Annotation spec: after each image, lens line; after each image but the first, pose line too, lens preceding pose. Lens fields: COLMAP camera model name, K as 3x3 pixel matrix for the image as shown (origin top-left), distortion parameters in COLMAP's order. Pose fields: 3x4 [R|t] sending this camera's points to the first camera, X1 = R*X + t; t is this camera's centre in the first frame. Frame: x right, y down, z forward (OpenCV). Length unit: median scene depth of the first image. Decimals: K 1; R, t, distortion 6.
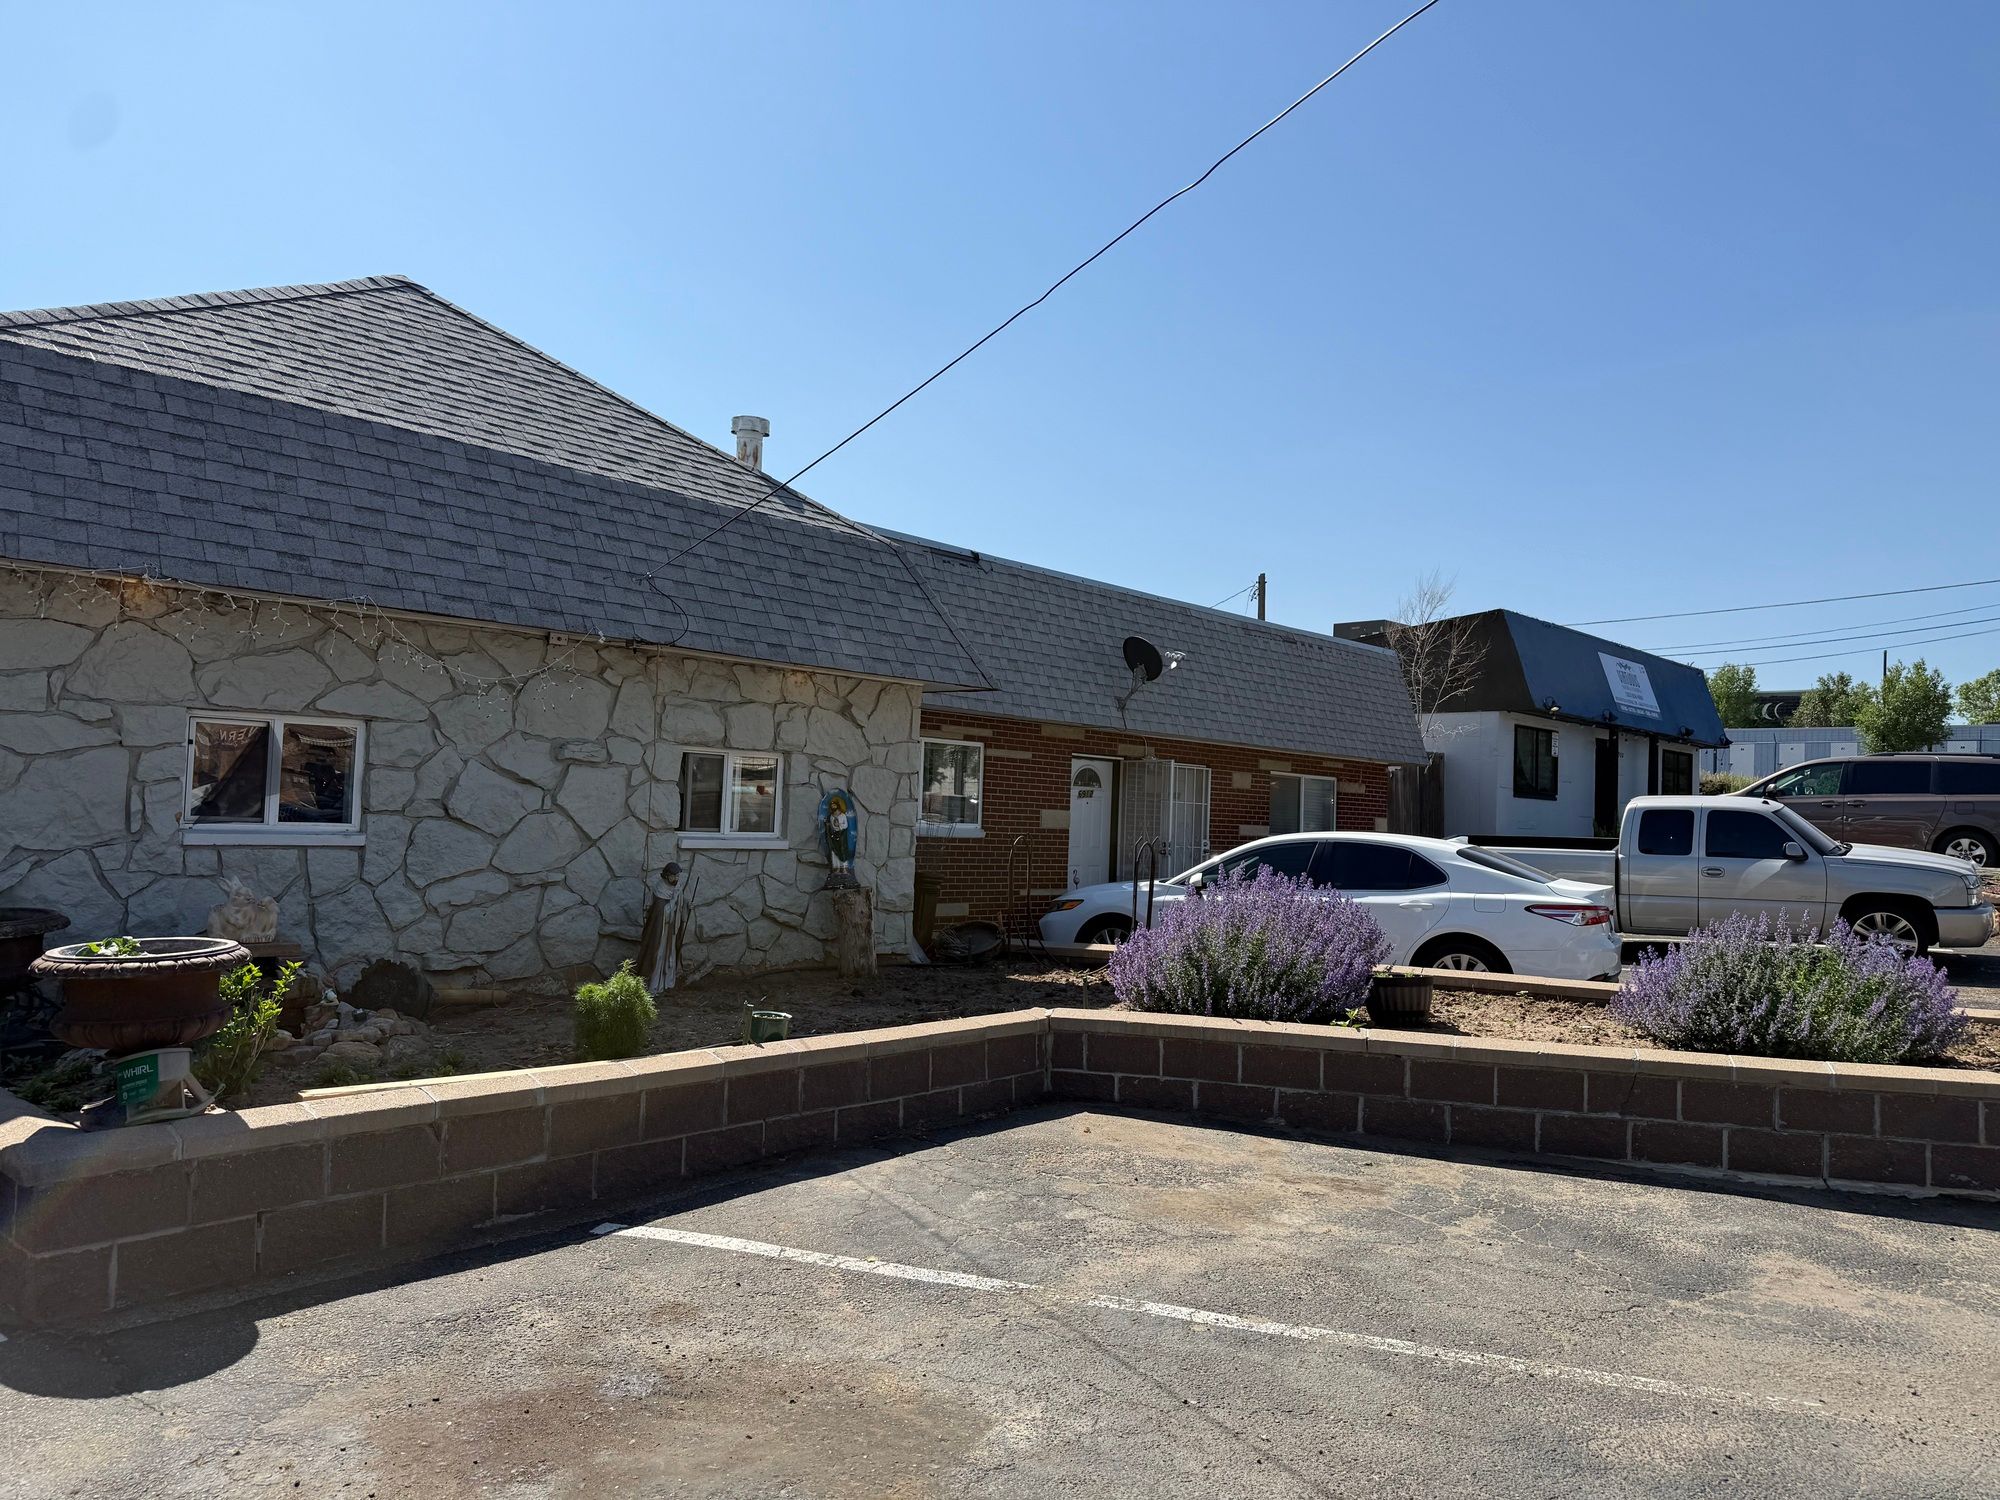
lens RADIAL K [[1418.7, 0, 1000.0], [0, 1418.7, 750.0], [0, 0, 1]] dist [0.075621, 0.000117]
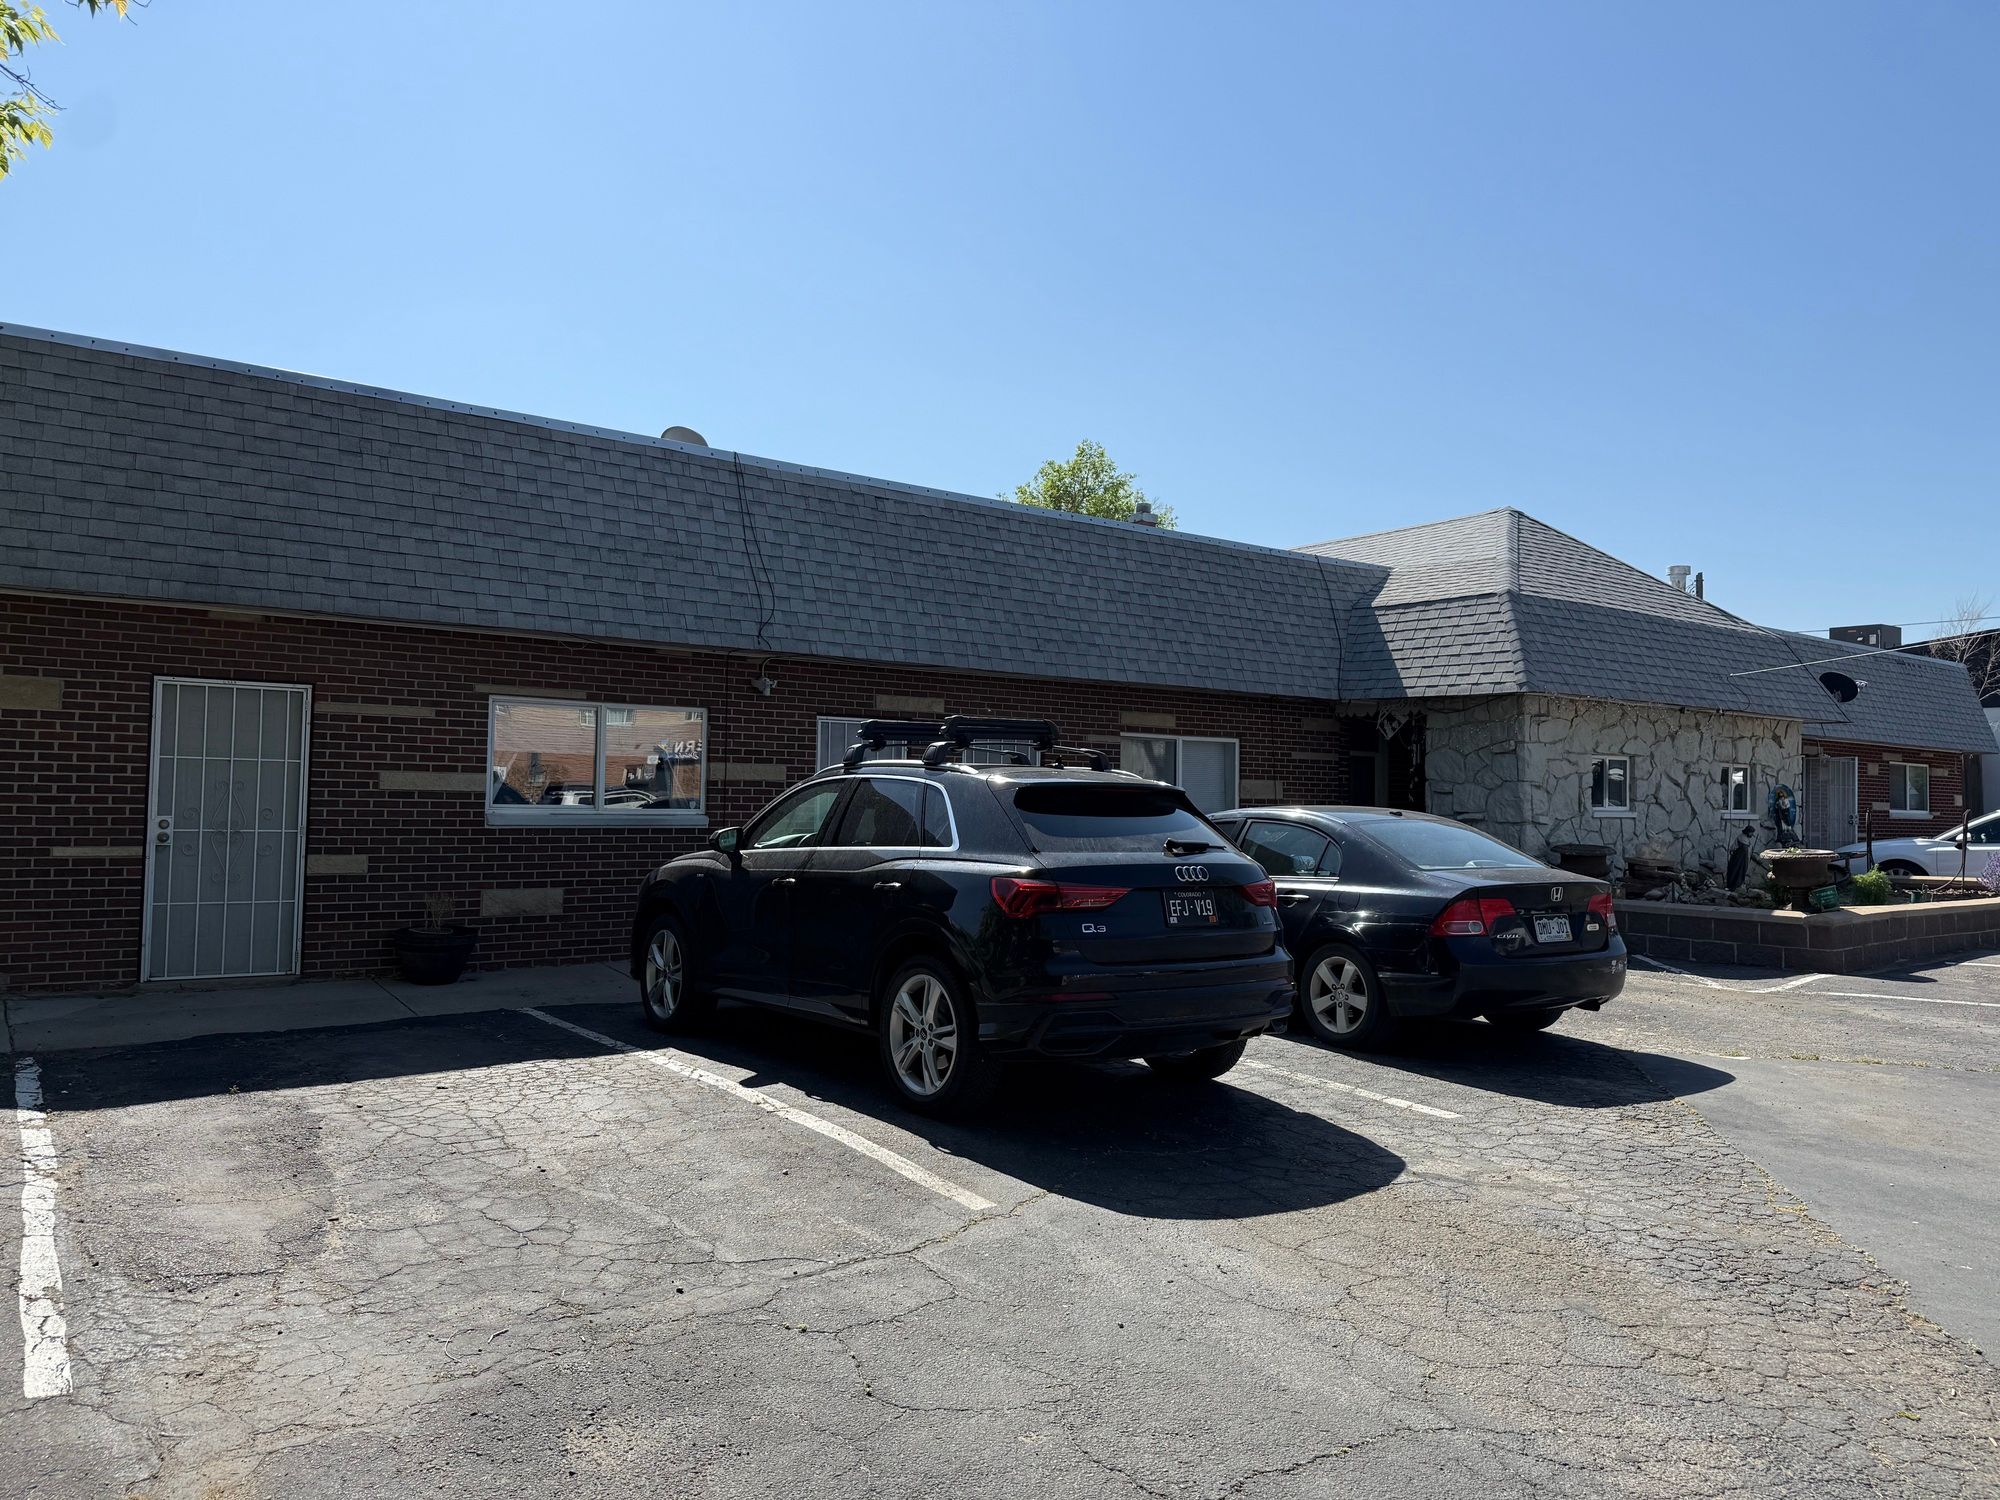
lens RADIAL K [[1393.1, 0, 1000.0], [0, 1393.1, 750.0], [0, 0, 1]] dist [0.002083, 0.000926]
pose [[0.980095, -0.020271, -0.197489, -0.606489], [0.022694, 0.999692, 0.010013, -0.045960], [0.197226, -0.014295, 0.980254, -0.737459]]
